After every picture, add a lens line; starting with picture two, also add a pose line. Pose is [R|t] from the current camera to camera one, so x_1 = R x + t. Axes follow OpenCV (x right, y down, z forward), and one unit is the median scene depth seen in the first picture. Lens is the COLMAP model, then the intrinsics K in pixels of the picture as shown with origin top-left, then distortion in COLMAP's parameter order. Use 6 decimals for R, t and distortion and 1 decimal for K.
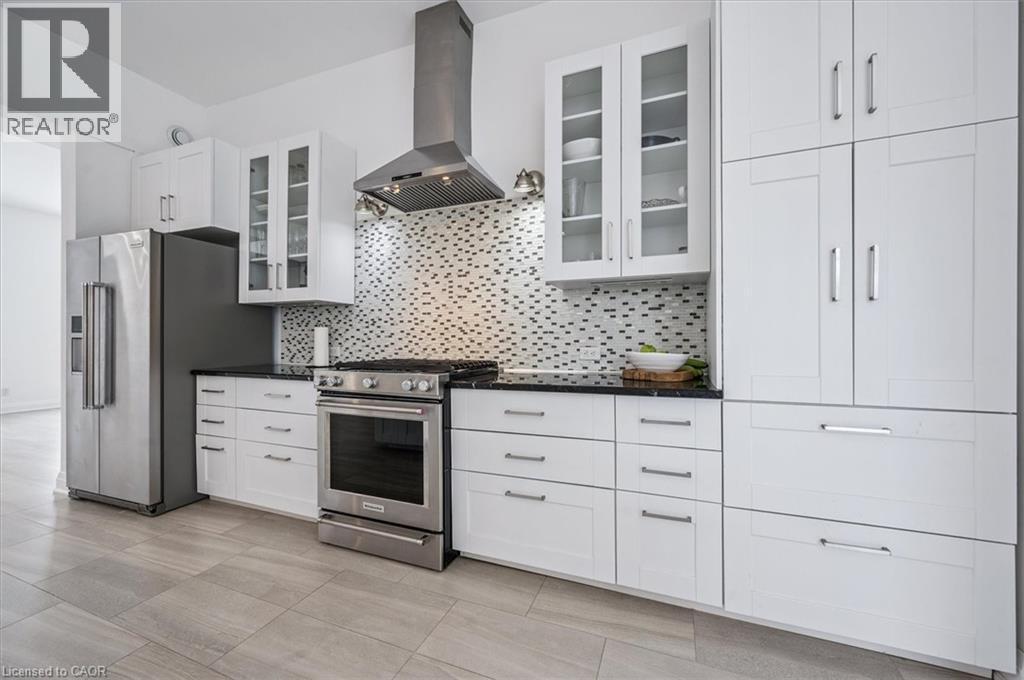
lens RADIAL K [[408.8, 0, 513.5], [0, 408.8, 338.1], [0, 0, 1]] dist [0.000319, 0.000438]
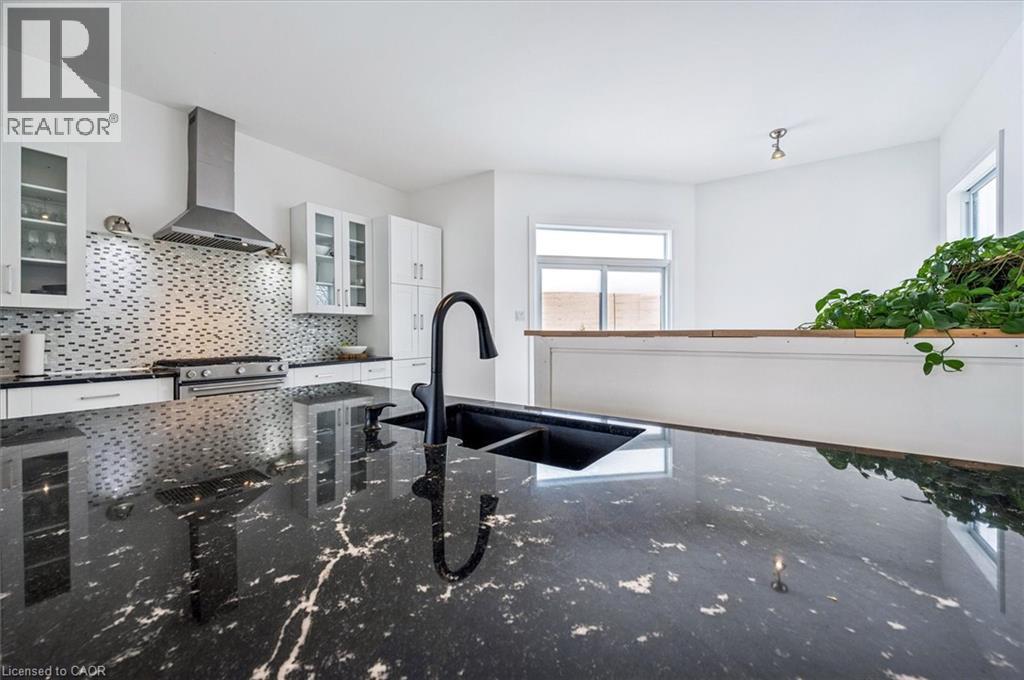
lens RADIAL K [[408.8, 0, 510.5], [0, 408.8, 335.3], [0, 0, 1]] dist [0.000319, 0.000438]
pose [[0.228824, -0.003525, 0.973461, -1.297872], [0.009092, 0.999958, 0.001483, -0.016975], [-0.973425, 0.008512, 0.228847, -0.321683]]
